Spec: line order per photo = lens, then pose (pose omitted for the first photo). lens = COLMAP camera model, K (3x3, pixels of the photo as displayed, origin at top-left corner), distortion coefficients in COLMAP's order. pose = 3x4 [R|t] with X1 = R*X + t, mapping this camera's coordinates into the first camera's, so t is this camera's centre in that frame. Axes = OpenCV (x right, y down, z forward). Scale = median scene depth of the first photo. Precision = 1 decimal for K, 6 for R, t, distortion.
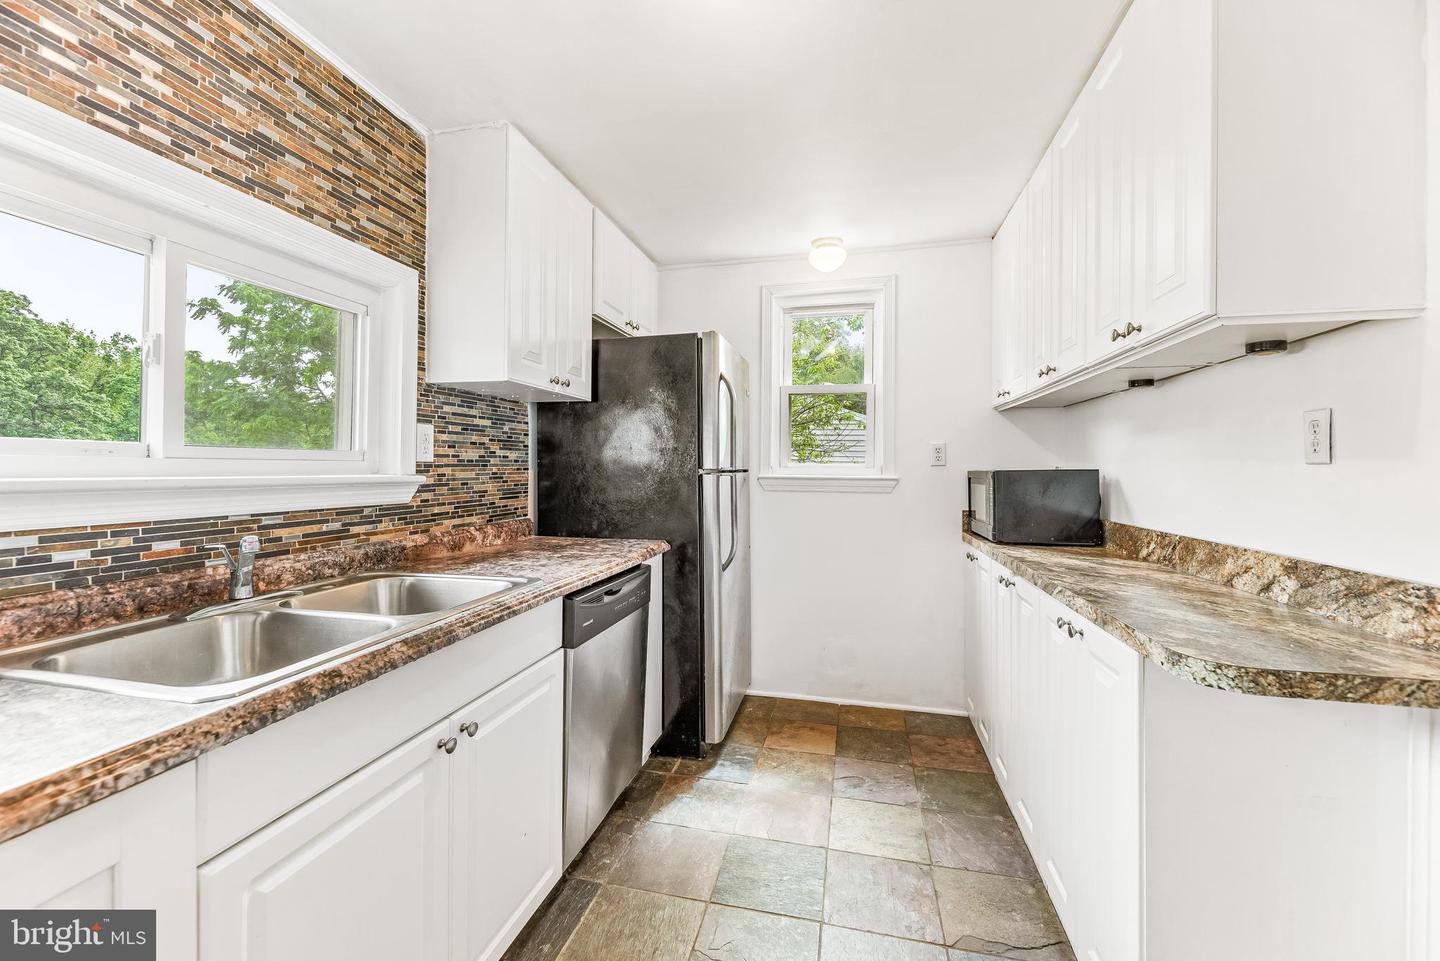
lens RADIAL K [[588.6, 0, 692.9], [0, 588.6, 467.5], [0, 0, 1]] dist [0.001401, -0.000331]
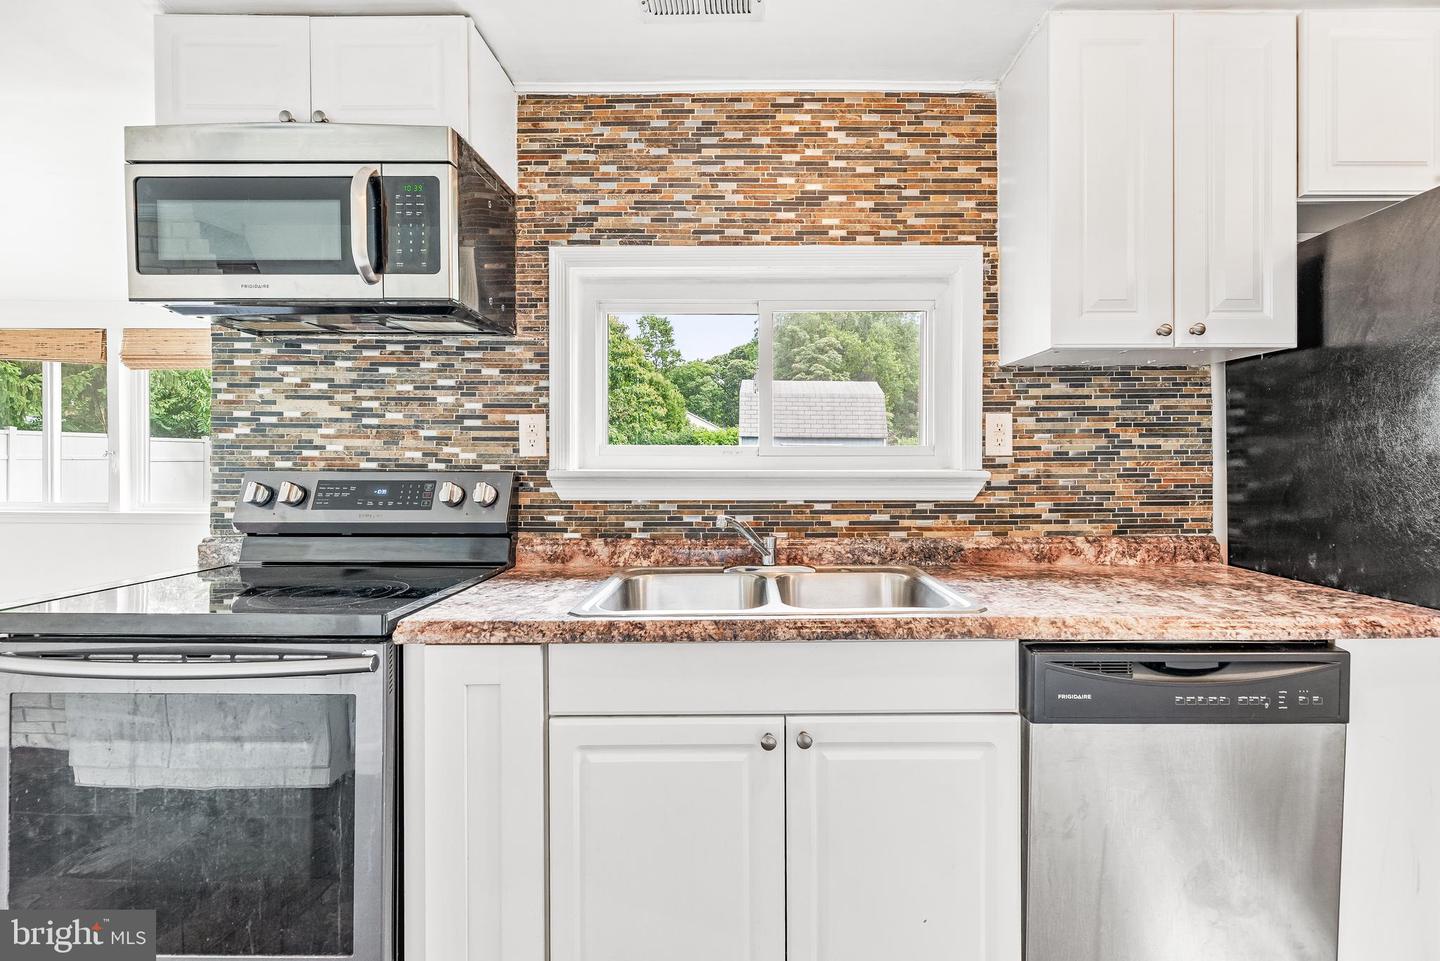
lens RADIAL K [[588.6, 0, 715.8], [0, 588.6, 458.8], [0, 0, 1]] dist [0.001401, -0.000331]
pose [[0.270906, -0.009151, -0.962562, 0.498780], [0.004458, 0.999956, -0.008252, 0.000867], [0.962596, -0.002056, 0.270935, 0.615752]]
